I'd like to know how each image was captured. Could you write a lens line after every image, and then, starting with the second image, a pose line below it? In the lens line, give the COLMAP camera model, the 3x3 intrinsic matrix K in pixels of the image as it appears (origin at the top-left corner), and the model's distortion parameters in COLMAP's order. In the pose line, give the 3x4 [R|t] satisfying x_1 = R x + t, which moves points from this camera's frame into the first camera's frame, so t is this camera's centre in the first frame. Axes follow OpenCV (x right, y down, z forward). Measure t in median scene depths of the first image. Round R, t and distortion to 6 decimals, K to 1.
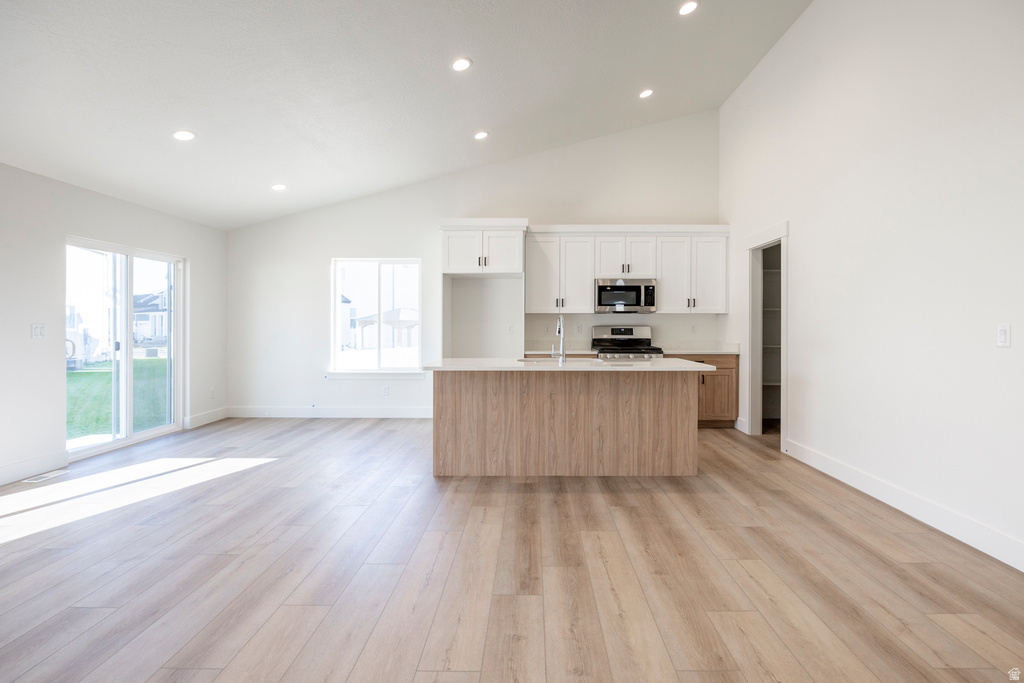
lens RADIAL K [[480.9, 0, 532.5], [0, 480.9, 325.4], [0, 0, 1]] dist [-0.012715, 0.001803]
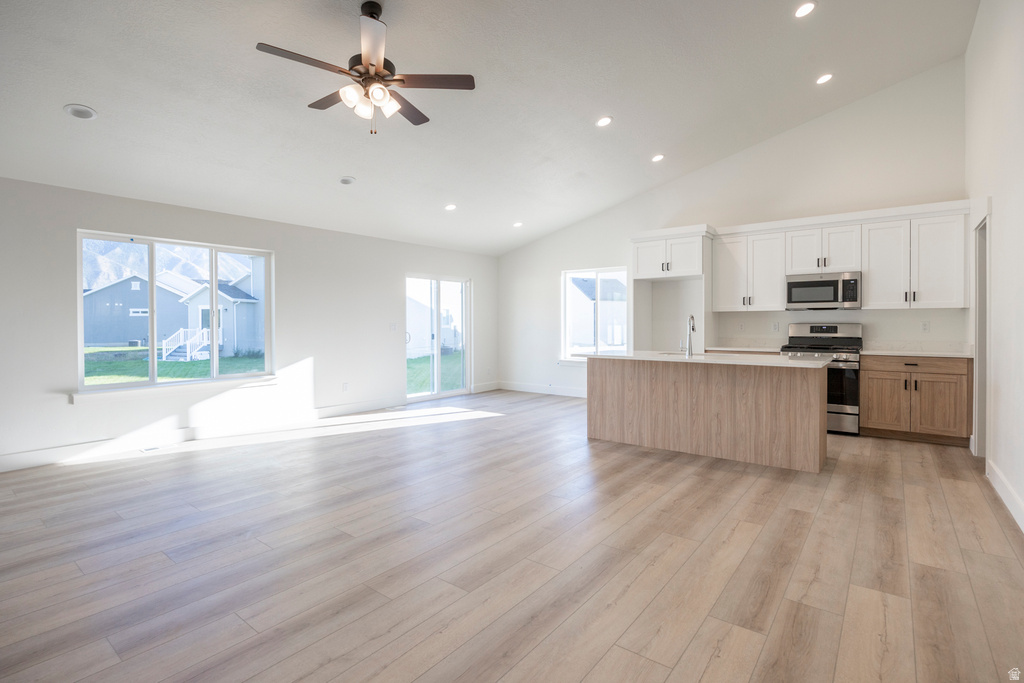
lens RADIAL K [[492.6, 0, 513.0], [0, 492.6, 323.9], [0, 0, 1]] dist [-0.015943, 0.001548]
pose [[0.790412, -0.001199, -0.612574, 0.343586], [0.002890, 0.999994, 0.001771, -0.001582], [0.612568, -0.003170, 0.790411, -0.145589]]
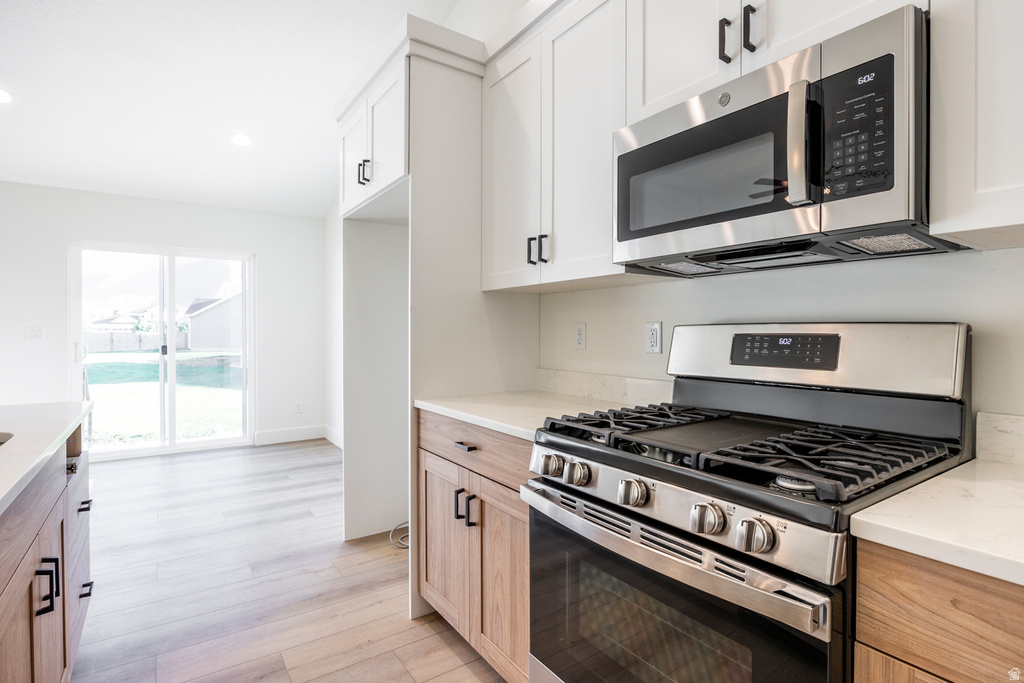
lens RADIAL K [[515.5, 0, 511.5], [0, 515.5, 333.4], [0, 0, 1]] dist [-0.021970, 0.000070]
pose [[0.570285, 0.003411, -0.821440, 0.356899], [0.000891, 0.999988, 0.004771, 0.005165], [0.821446, -0.003453, 0.570276, 0.909760]]
